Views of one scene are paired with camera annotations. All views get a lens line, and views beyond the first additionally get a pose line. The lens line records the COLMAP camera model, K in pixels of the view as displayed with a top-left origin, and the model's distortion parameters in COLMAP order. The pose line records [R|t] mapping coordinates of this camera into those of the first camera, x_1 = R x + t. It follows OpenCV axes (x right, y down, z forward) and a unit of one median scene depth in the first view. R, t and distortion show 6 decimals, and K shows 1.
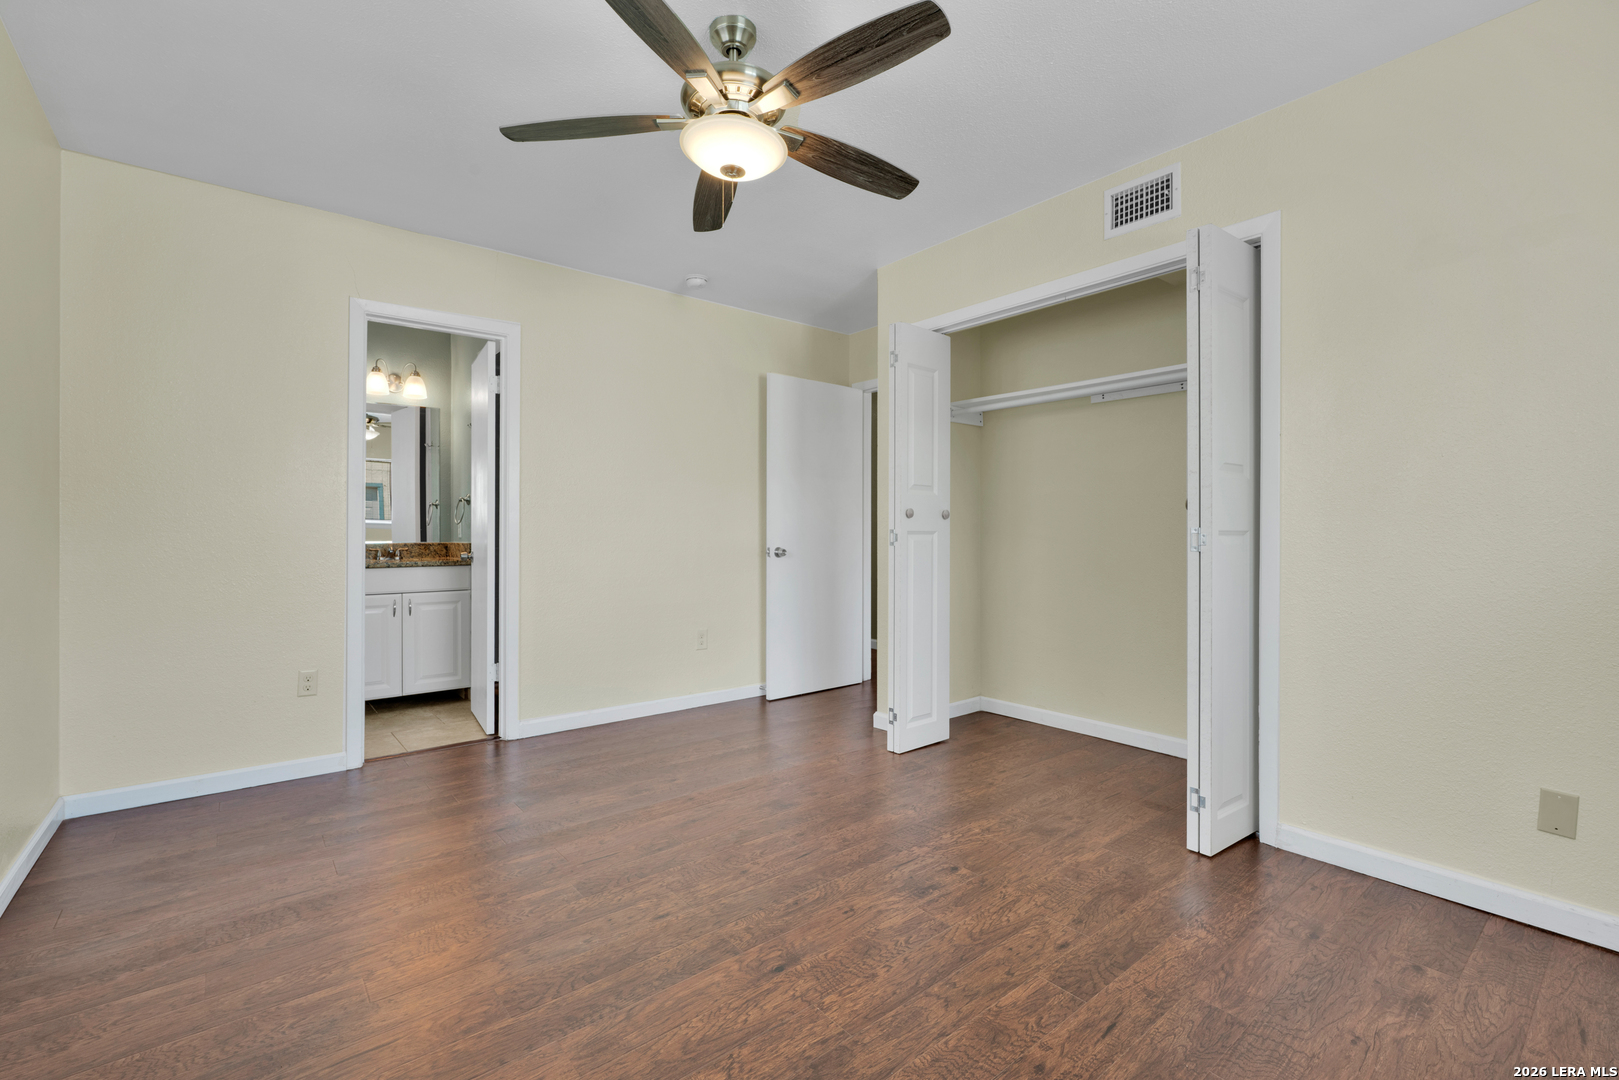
lens RADIAL K [[709.7, 0, 815.9], [0, 709.7, 534.1], [0, 0, 1]] dist [-0.009776, 0.000016]
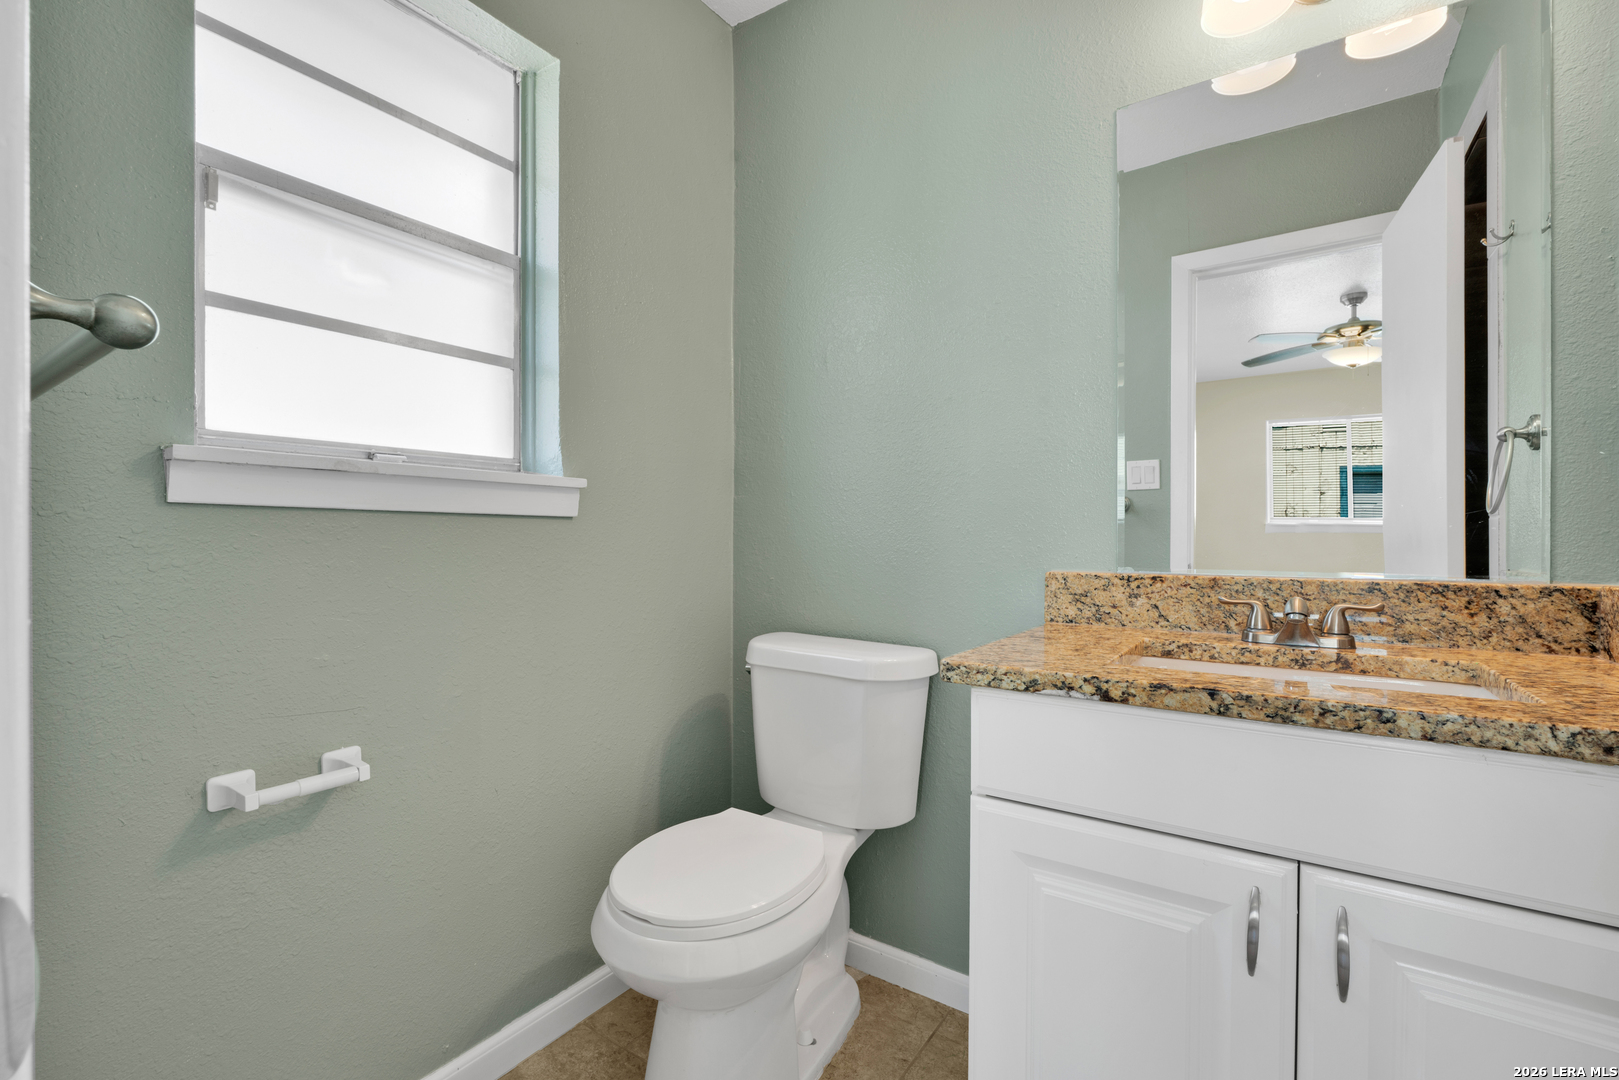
lens RADIAL K [[709.7, 0, 816.5], [0, 709.7, 549.2], [0, 0, 1]] dist [-0.009776, 0.000016]
pose [[0.281384, -0.005828, -0.959578, -0.826359], [-0.015472, 0.999824, -0.010610, 0.014152], [0.959471, 0.017832, 0.281244, 1.536990]]
